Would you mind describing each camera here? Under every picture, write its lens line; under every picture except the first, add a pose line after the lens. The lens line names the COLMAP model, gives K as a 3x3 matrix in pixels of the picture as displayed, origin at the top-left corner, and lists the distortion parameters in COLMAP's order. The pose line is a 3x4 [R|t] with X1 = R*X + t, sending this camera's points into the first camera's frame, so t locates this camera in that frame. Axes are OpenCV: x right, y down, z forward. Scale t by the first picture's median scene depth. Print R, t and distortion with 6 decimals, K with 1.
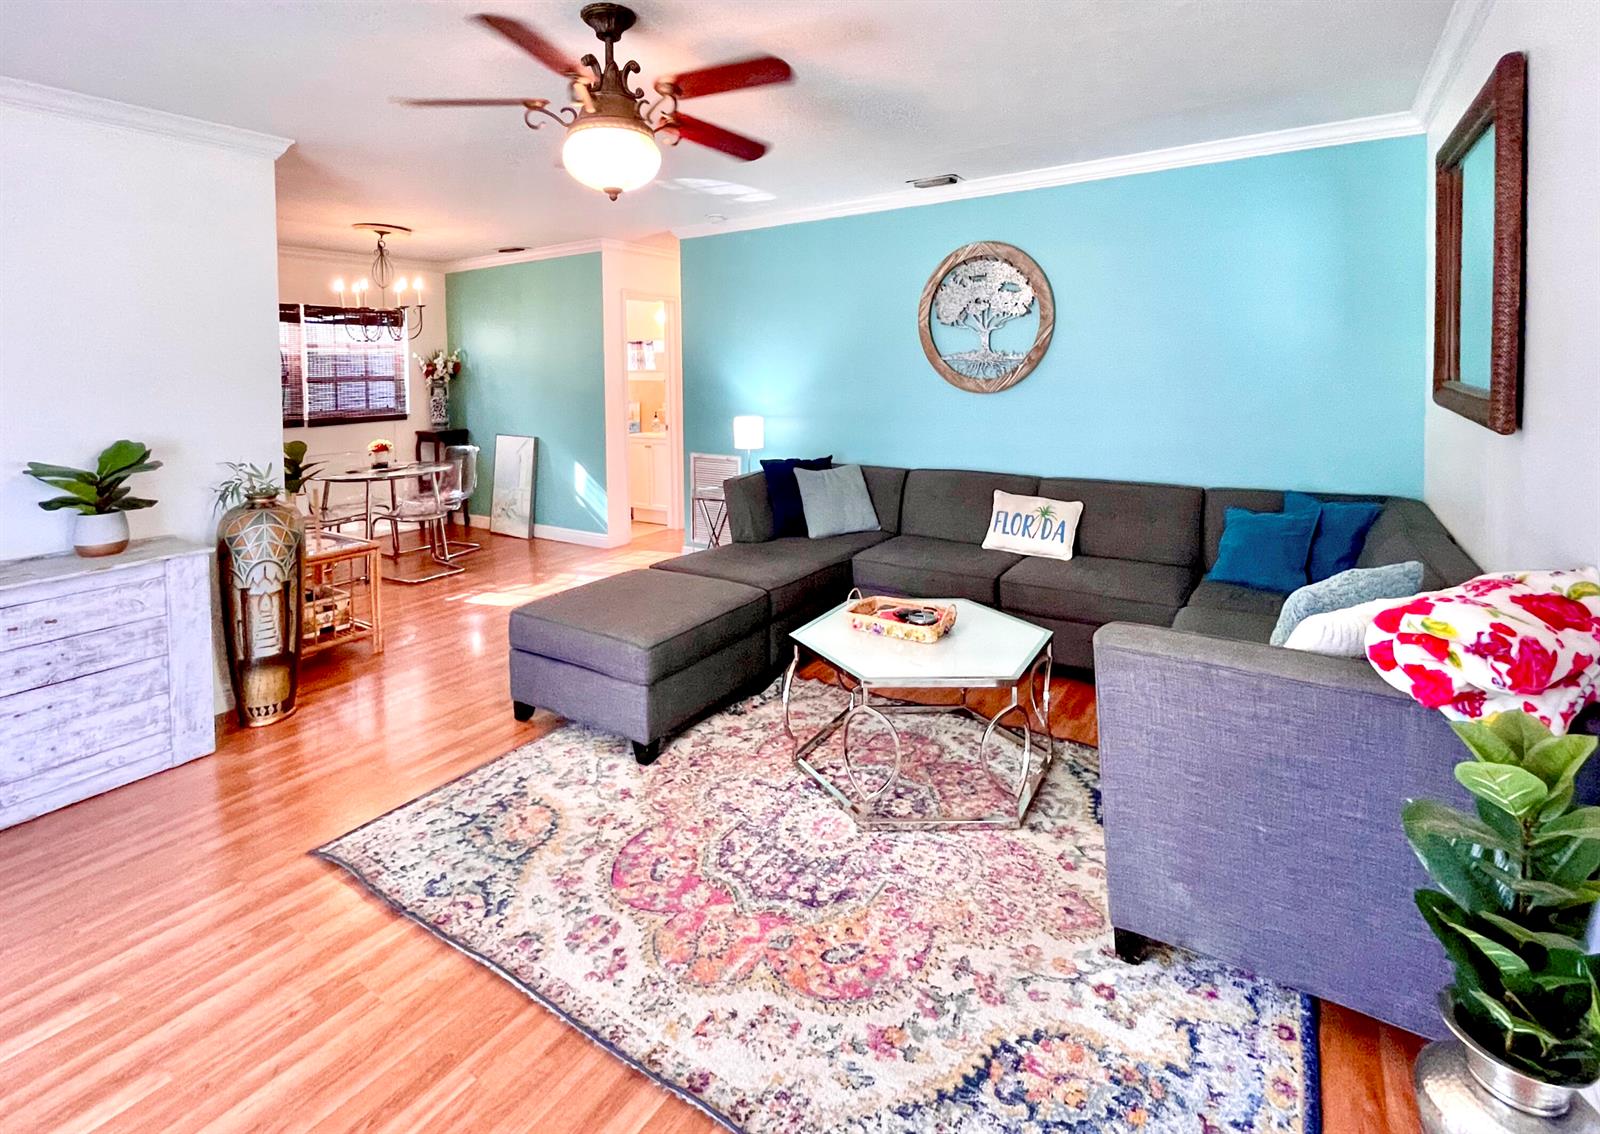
lens RADIAL K [[856.0, 0, 841.2], [0, 856.0, 385.0], [0, 0, 1]] dist [-0.001363, -0.000234]
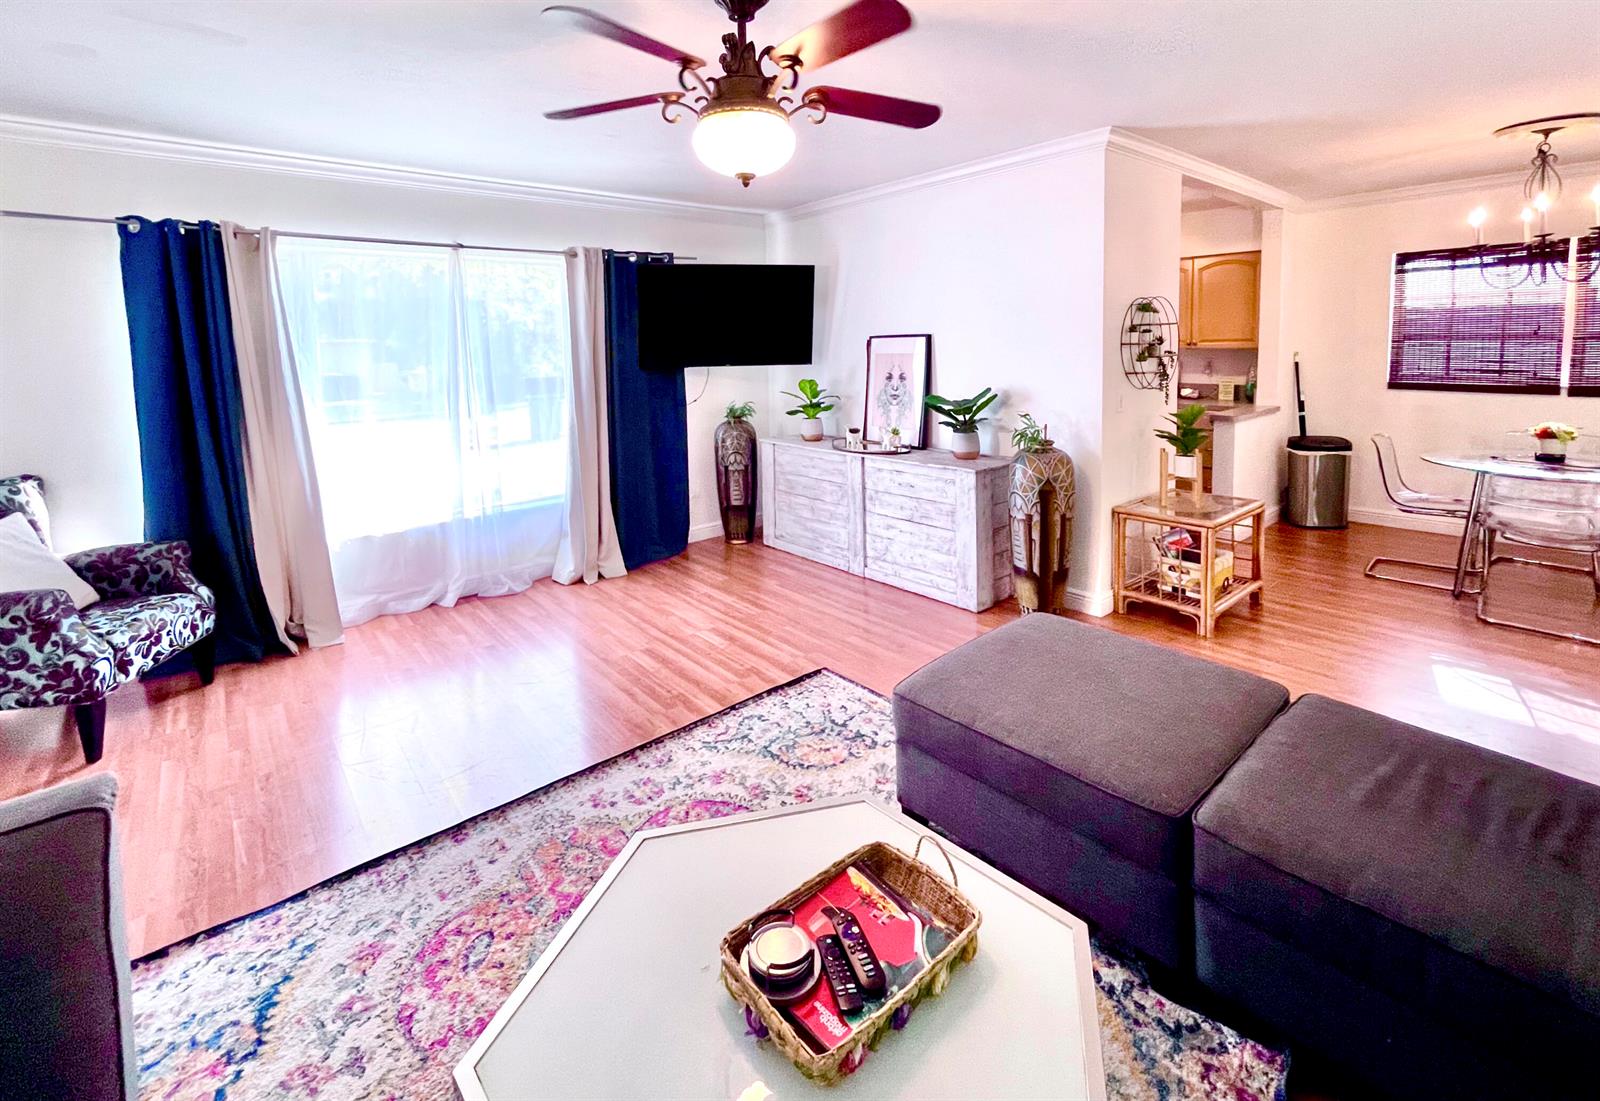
lens RADIAL K [[700.7, 0, 834.9], [0, 700.7, 397.1], [0, 0, 1]] dist [-0.002924, 0.000292]
pose [[-0.336353, 0.099994, -0.936412, 0.420217], [0.013521, 0.994757, 0.101367, -0.049848], [0.941639, 0.021434, -0.335941, 1.224919]]
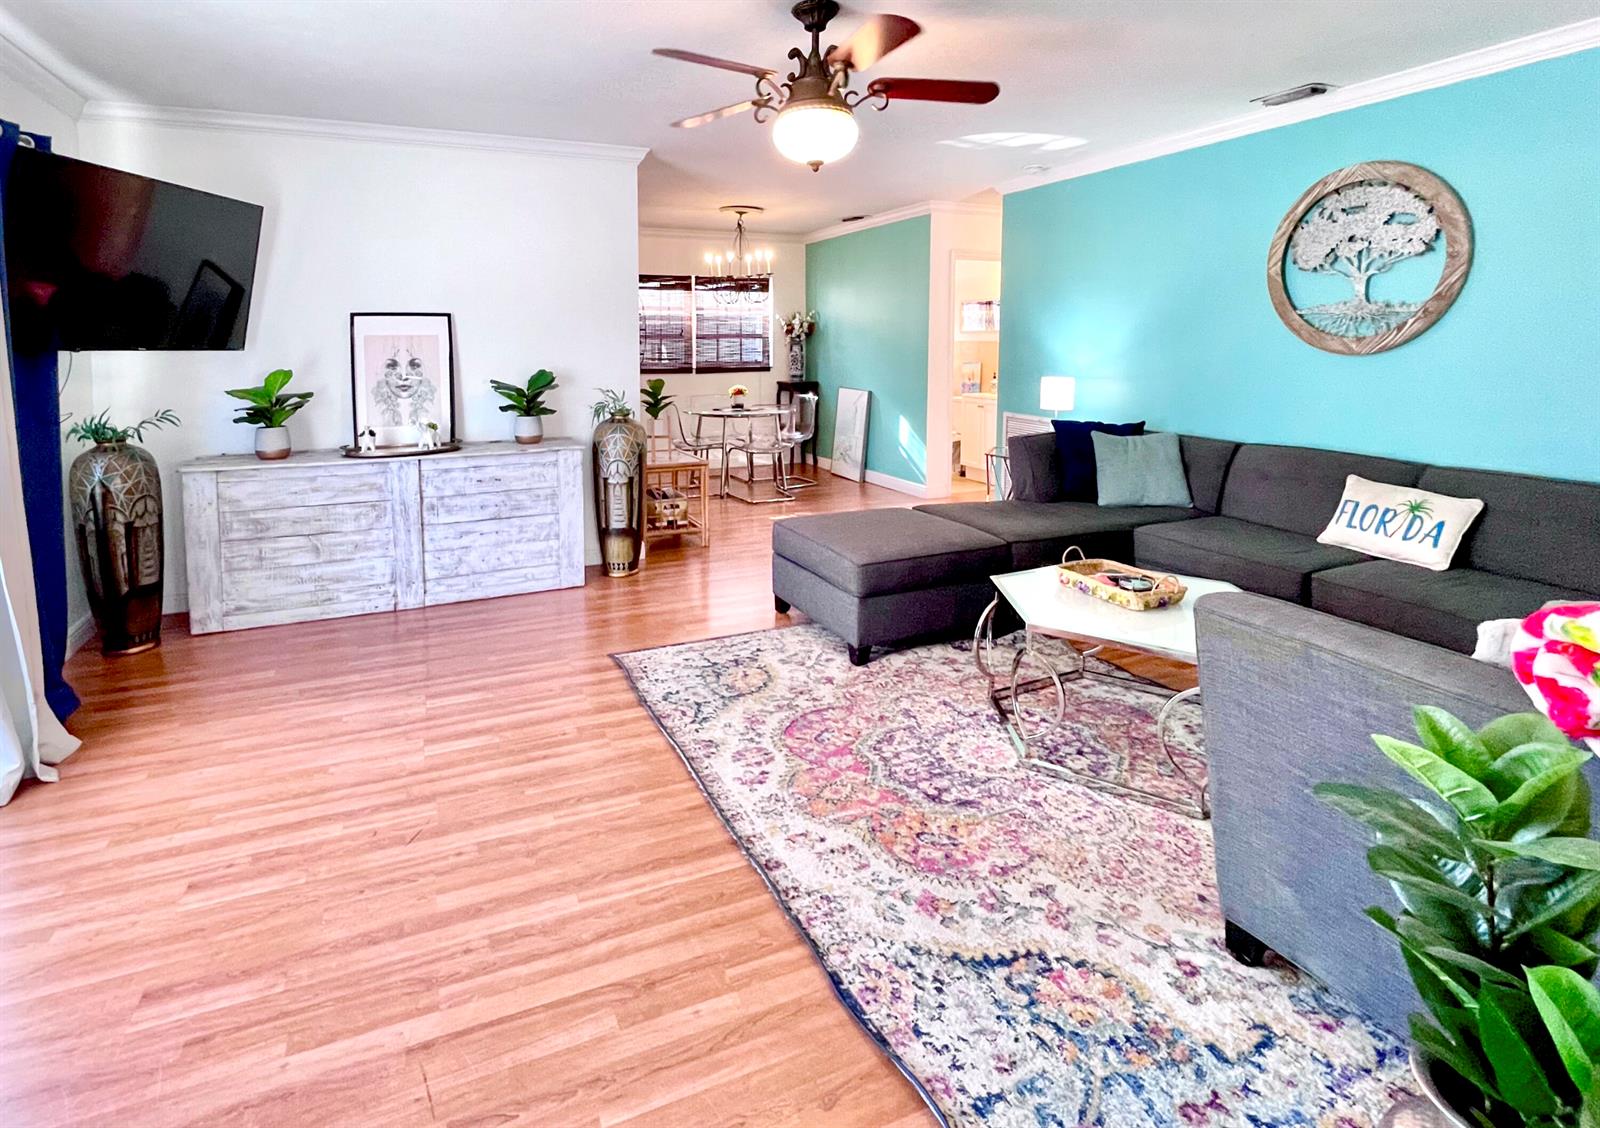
lens RADIAL K [[864.5, 0, 670.6], [0, 864.5, 410.6], [0, 0, 1]] dist [-0.002740, -0.000622]
pose [[0.785335, 0.058760, -0.616276, 0.286661], [-0.017469, 0.997192, 0.072817, 0.023735], [0.618825, -0.046420, 0.784156, -0.051832]]
